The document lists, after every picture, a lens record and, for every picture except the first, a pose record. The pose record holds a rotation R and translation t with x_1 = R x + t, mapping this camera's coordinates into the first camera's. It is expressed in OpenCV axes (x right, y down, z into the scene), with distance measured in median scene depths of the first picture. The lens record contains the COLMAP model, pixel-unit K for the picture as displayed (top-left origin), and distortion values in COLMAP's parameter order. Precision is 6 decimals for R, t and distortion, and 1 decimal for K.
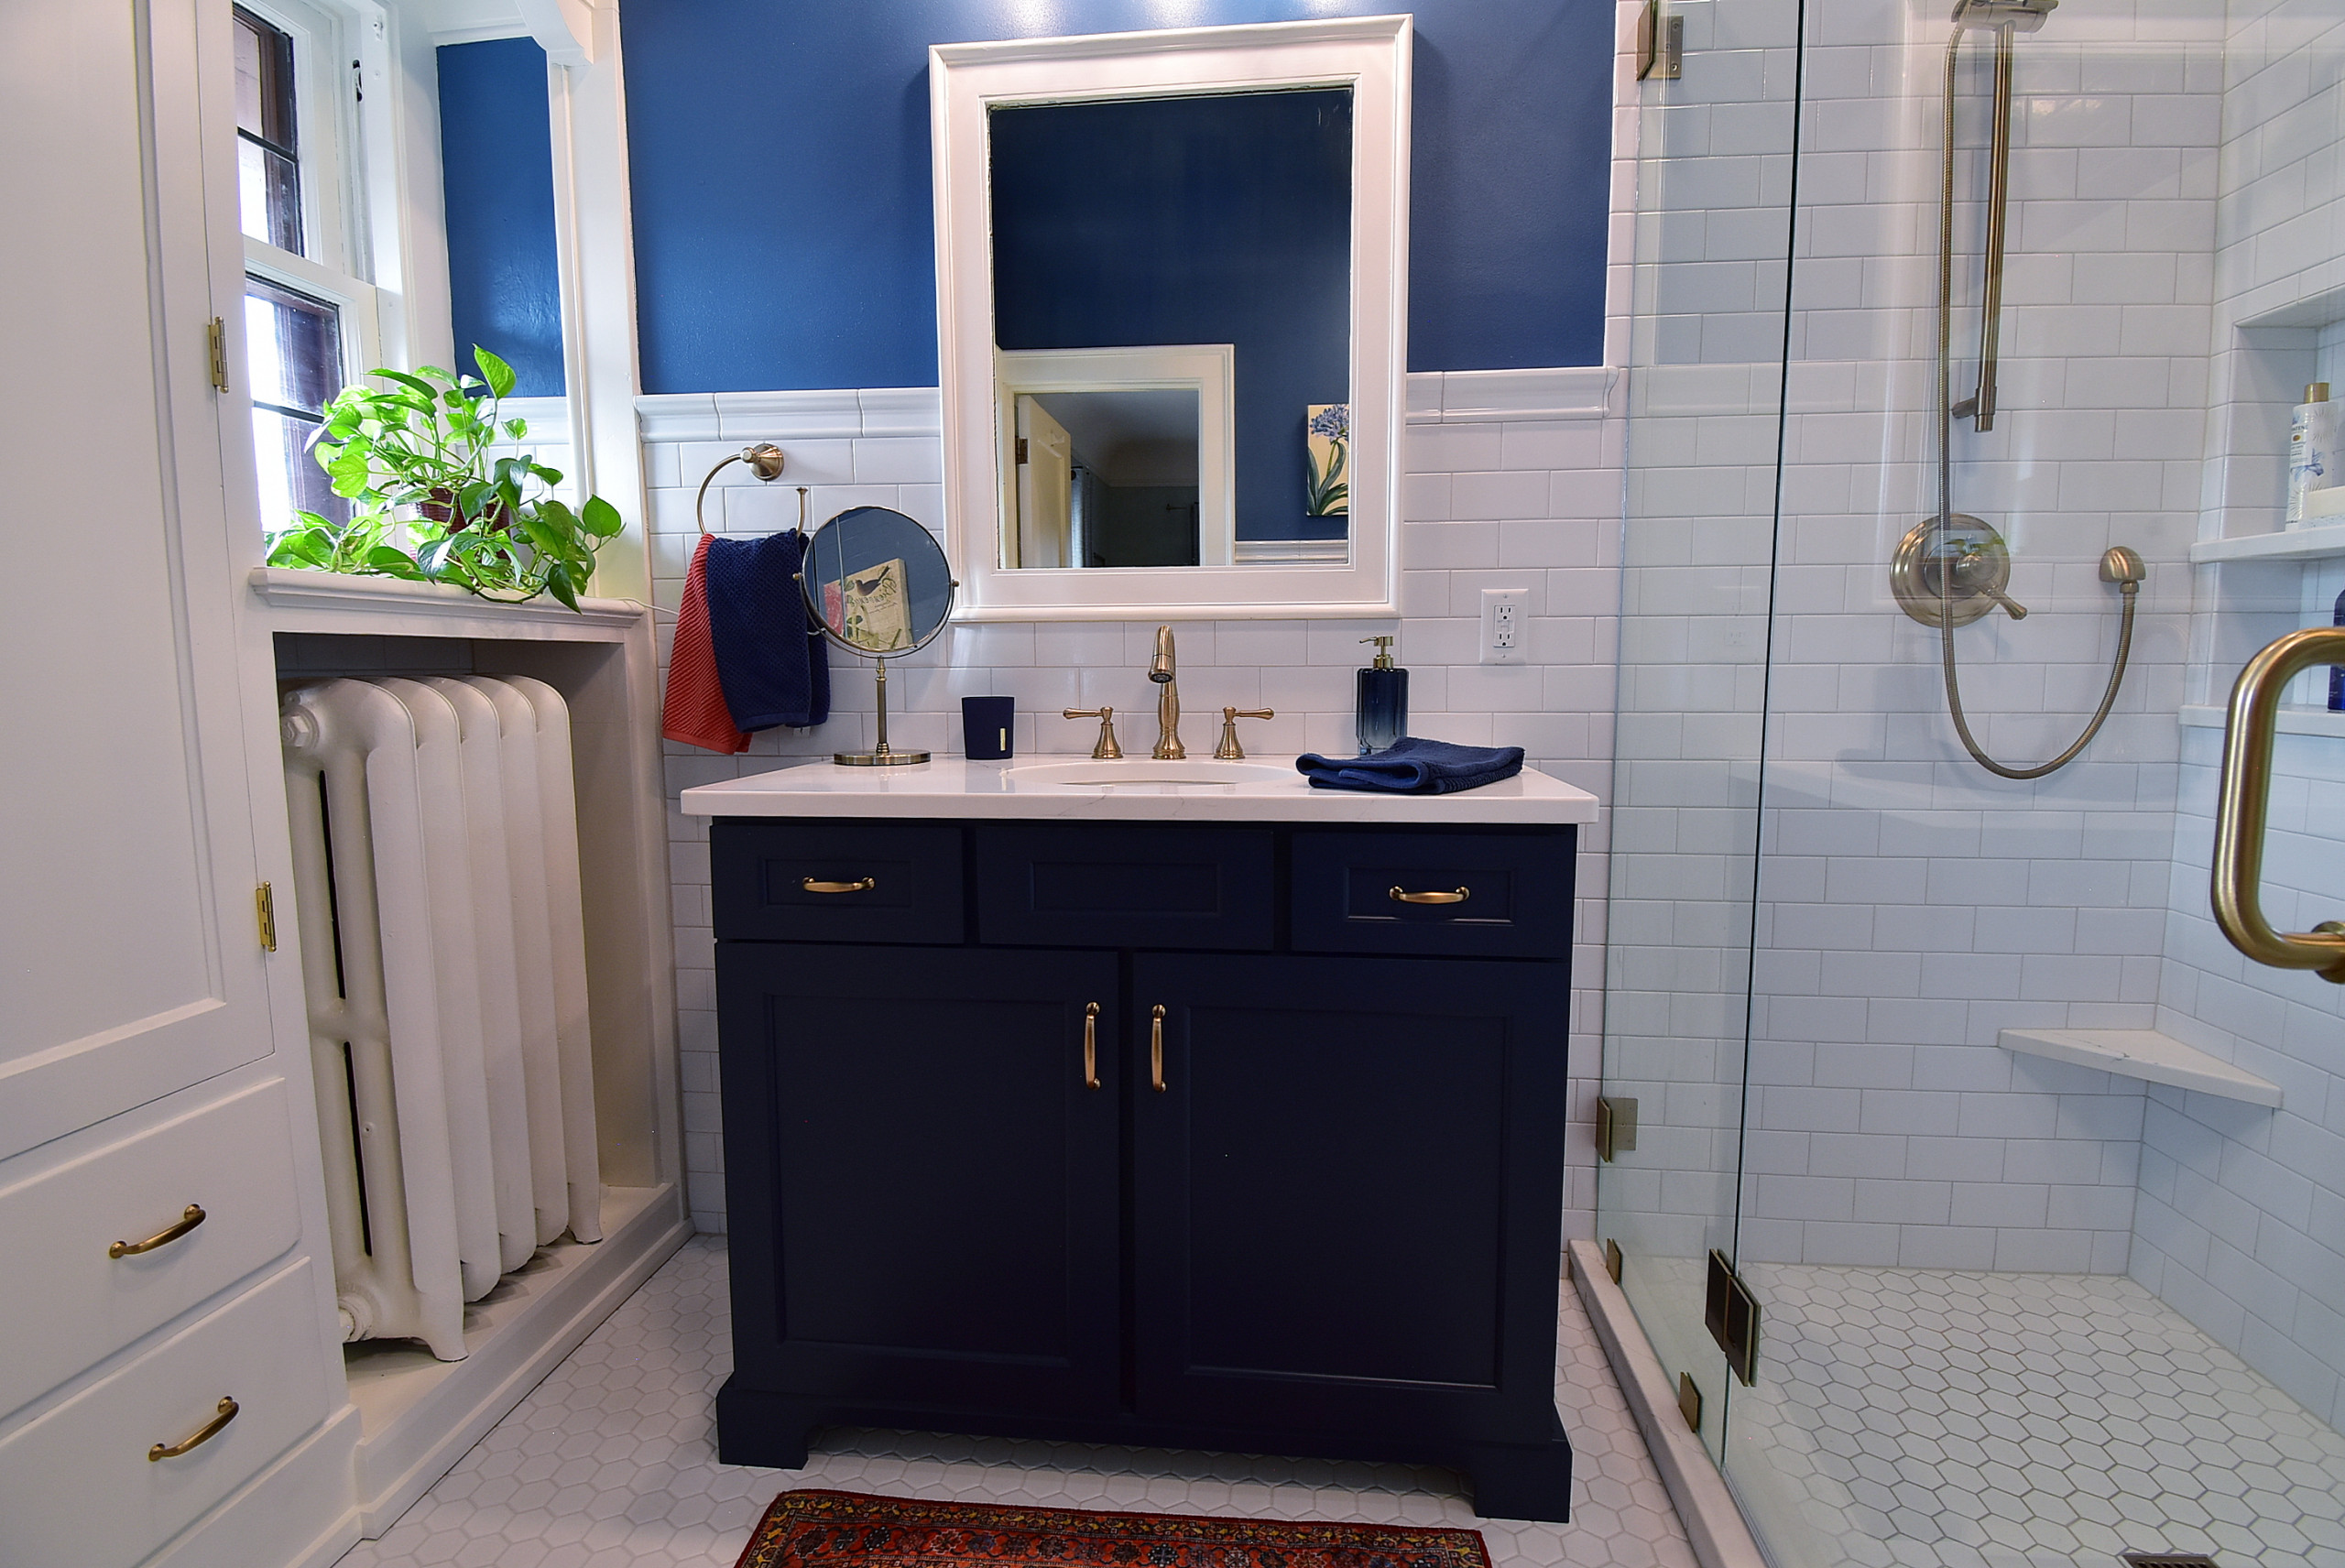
lens RADIAL K [[1064.6, 0, 1187.6], [0, 1064.6, 776.2], [0, 0, 1]] dist [0.020541, -0.027265]
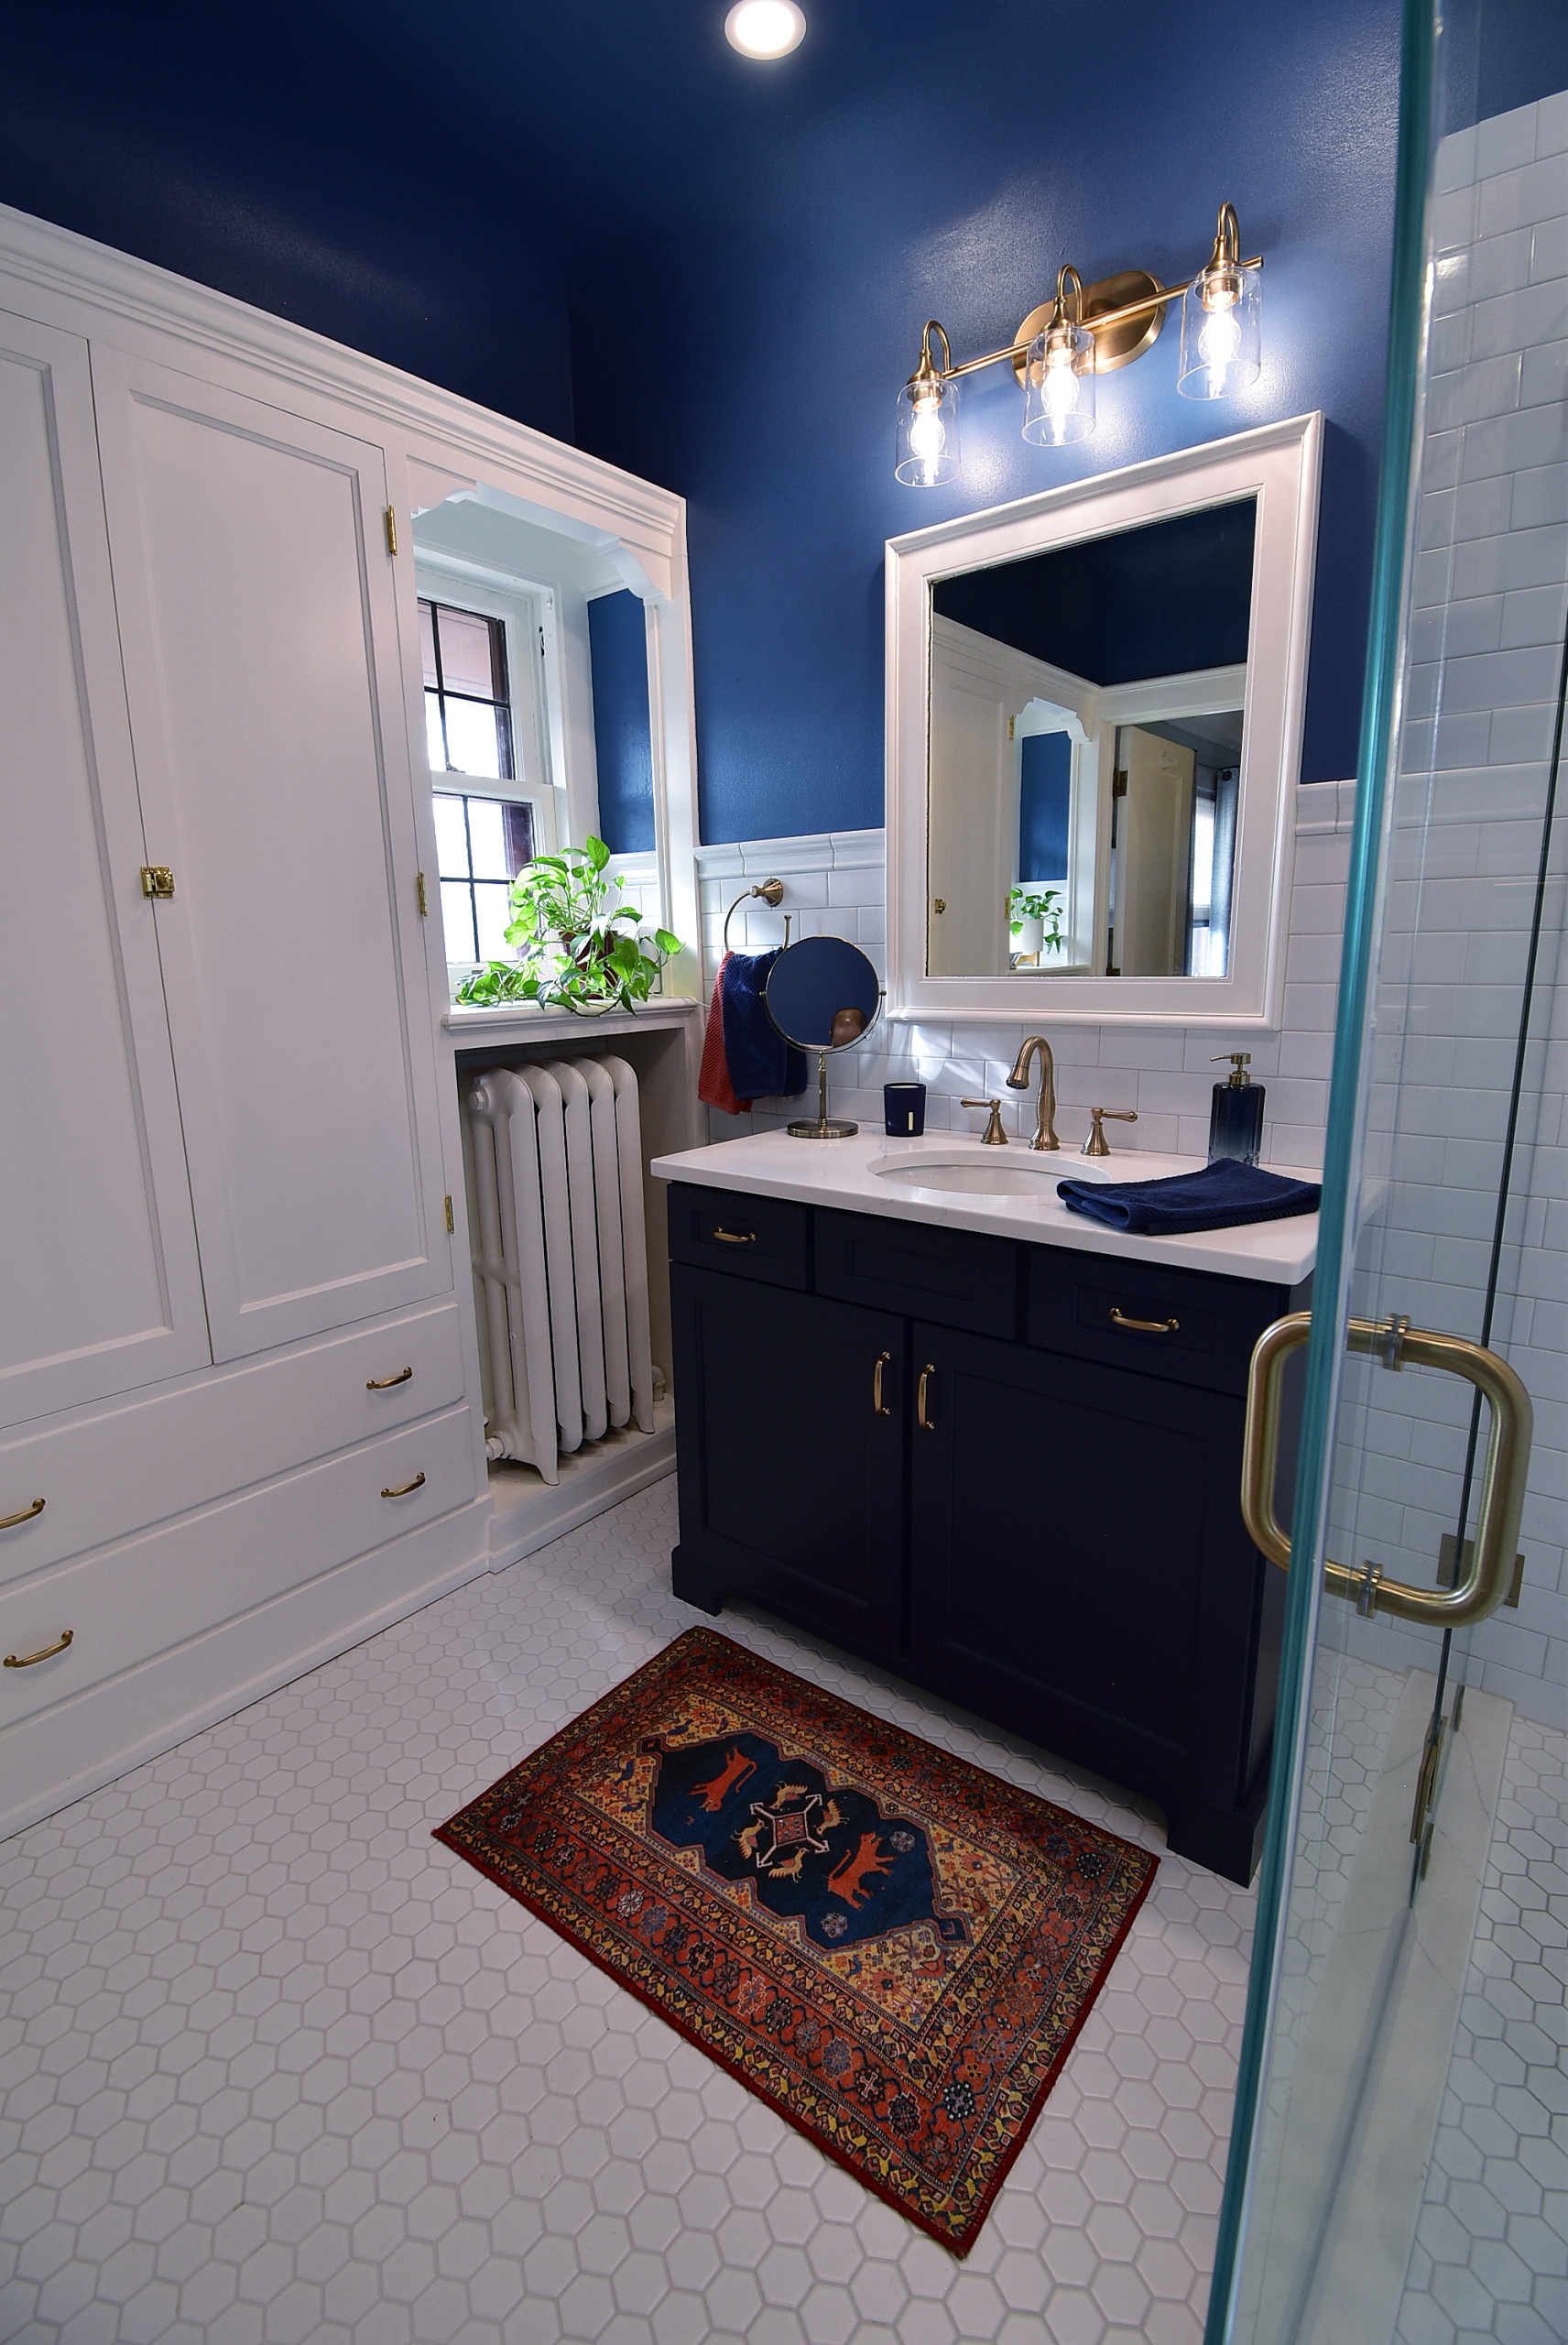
lens RADIAL K [[1033.6, 0, 781.1], [0, 1033.6, 1155.8], [0, 0, 1]] dist [0.022693, -0.029492]
pose [[0.838685, 0.096274, -0.536040, 0.360499], [-0.041284, 0.992658, 0.113691, -0.129688], [0.543050, -0.073221, 0.836502, -0.090396]]
